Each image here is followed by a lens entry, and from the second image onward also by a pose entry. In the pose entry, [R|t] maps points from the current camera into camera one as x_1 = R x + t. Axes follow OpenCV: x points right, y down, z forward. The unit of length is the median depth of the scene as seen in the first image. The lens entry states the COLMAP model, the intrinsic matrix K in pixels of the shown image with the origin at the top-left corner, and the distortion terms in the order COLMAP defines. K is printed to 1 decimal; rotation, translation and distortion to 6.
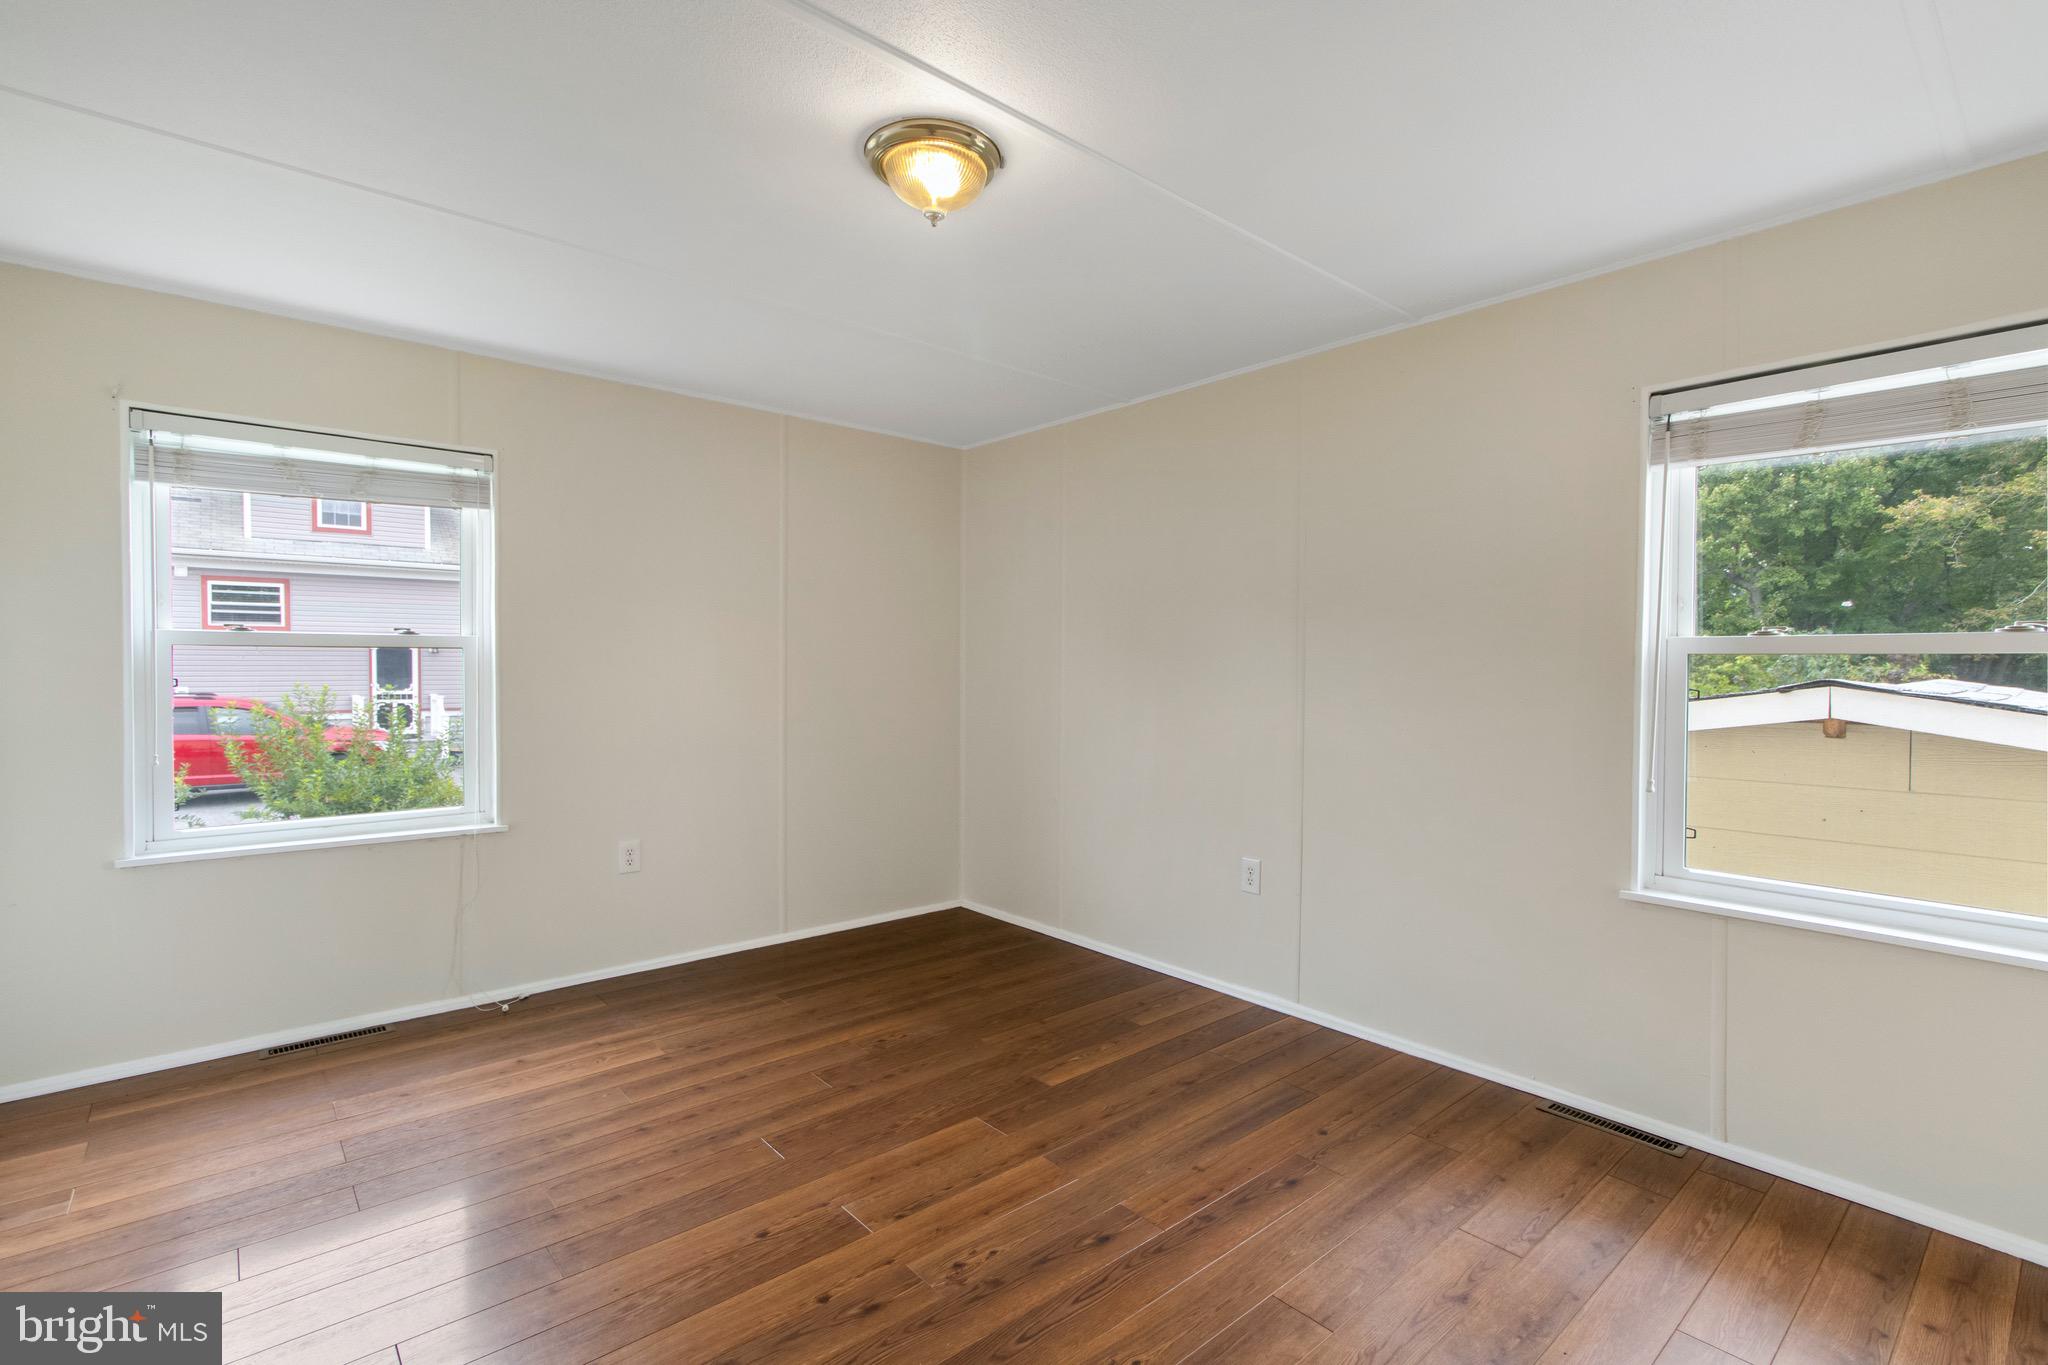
lens RADIAL K [[949.7, 0, 1028.0], [0, 949.7, 668.4], [0, 0, 1]] dist [0.009872, 0.000472]
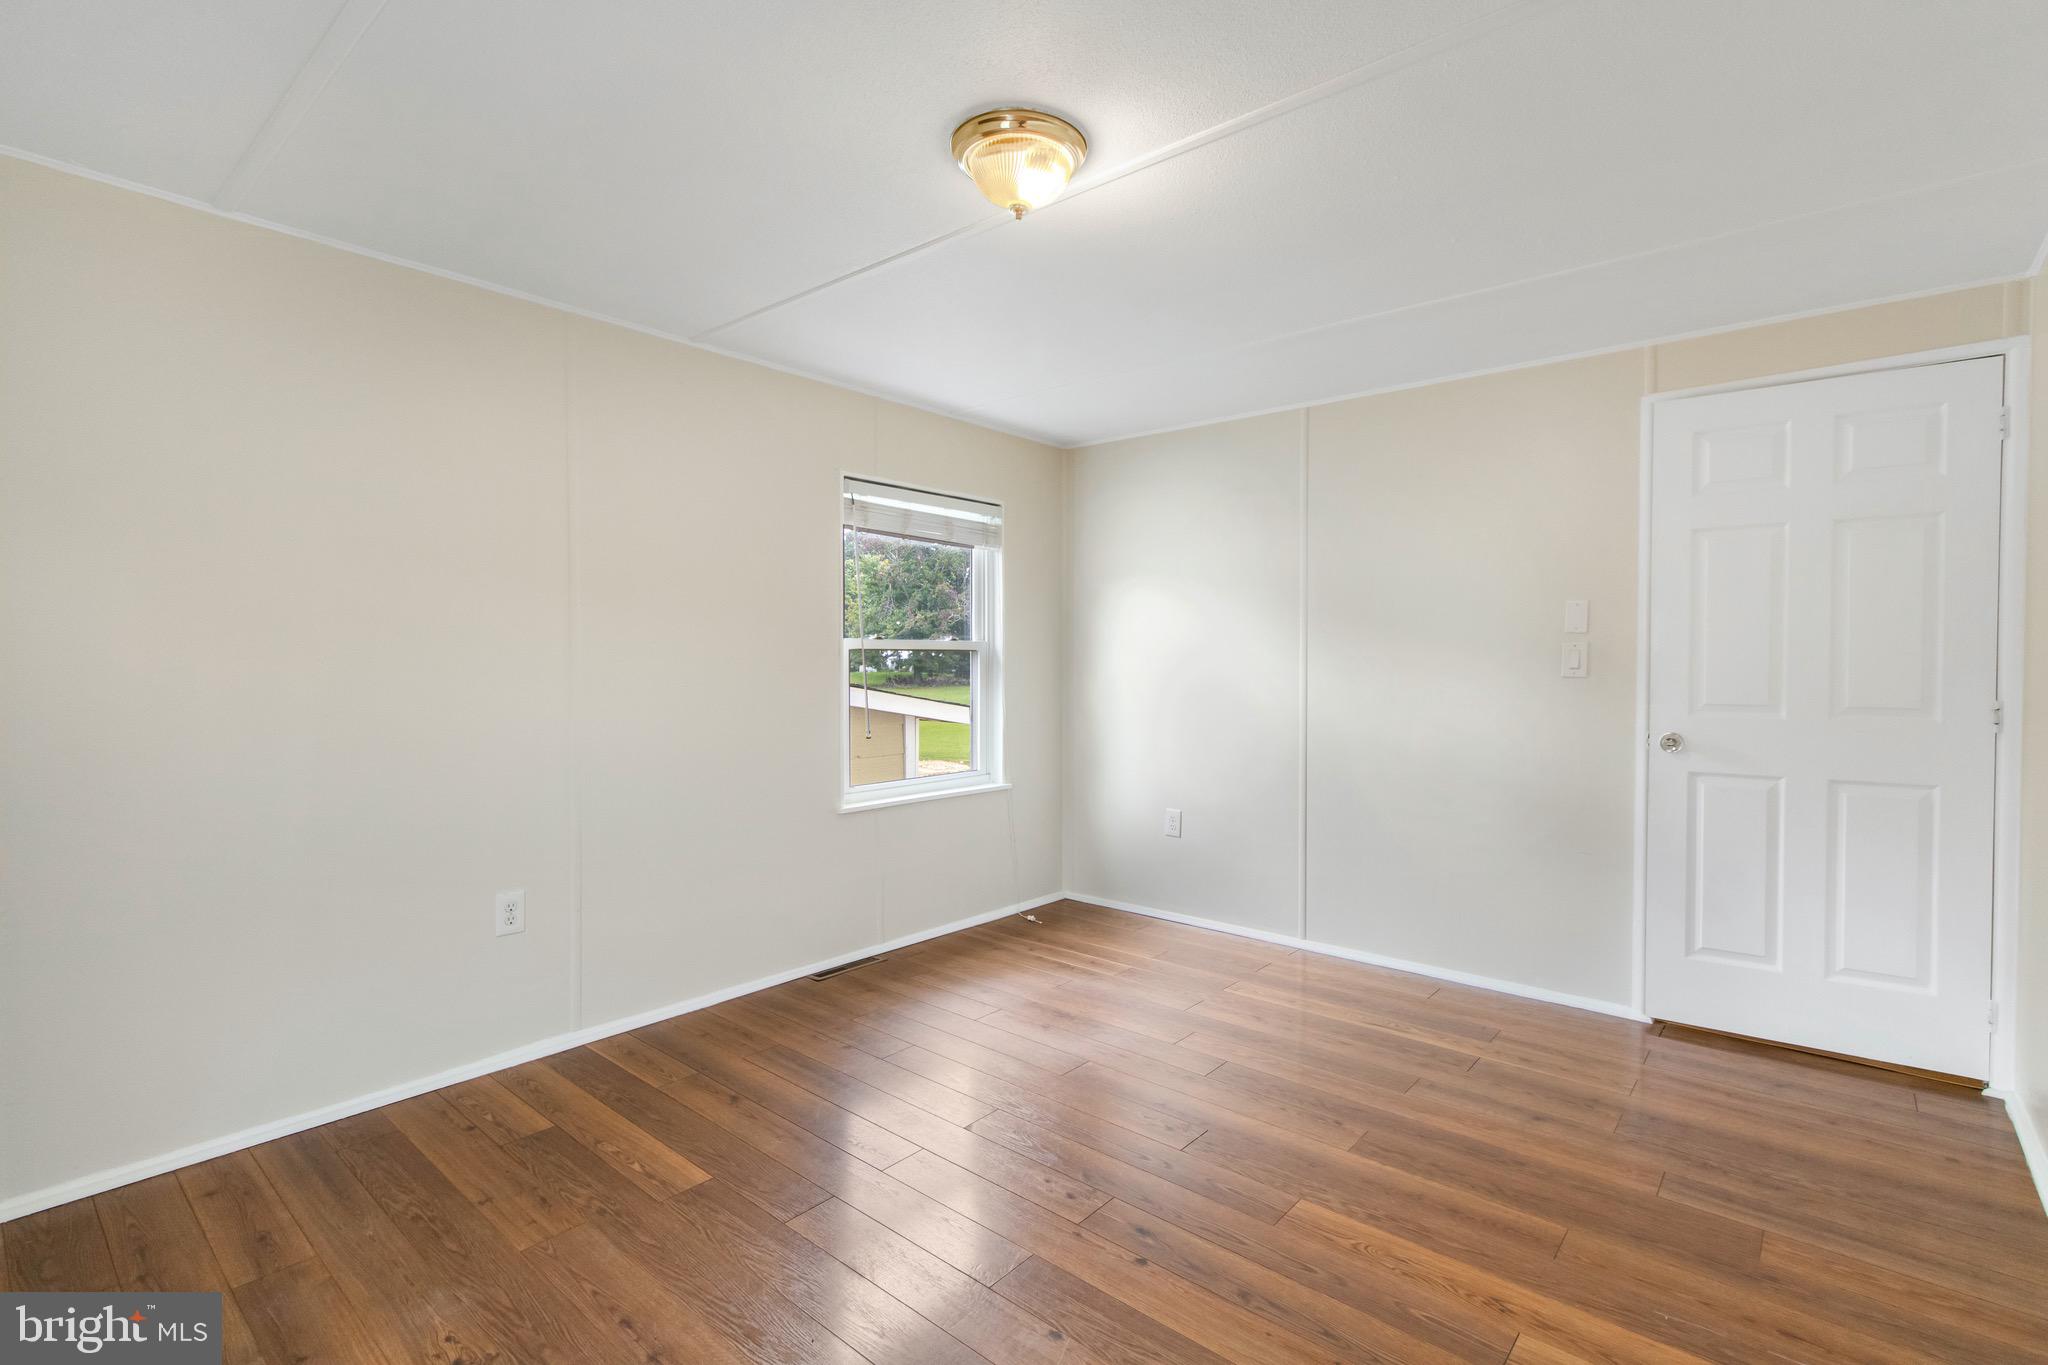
lens RADIAL K [[949.7, 0, 1030.5], [0, 949.7, 676.9], [0, 0, 1]] dist [0.009872, 0.000472]
pose [[-0.149935, -0.025342, 0.988371, -0.785384], [-0.003198, 0.999679, 0.025147, -0.015369], [-0.988691, 0.000609, -0.149967, 0.813147]]
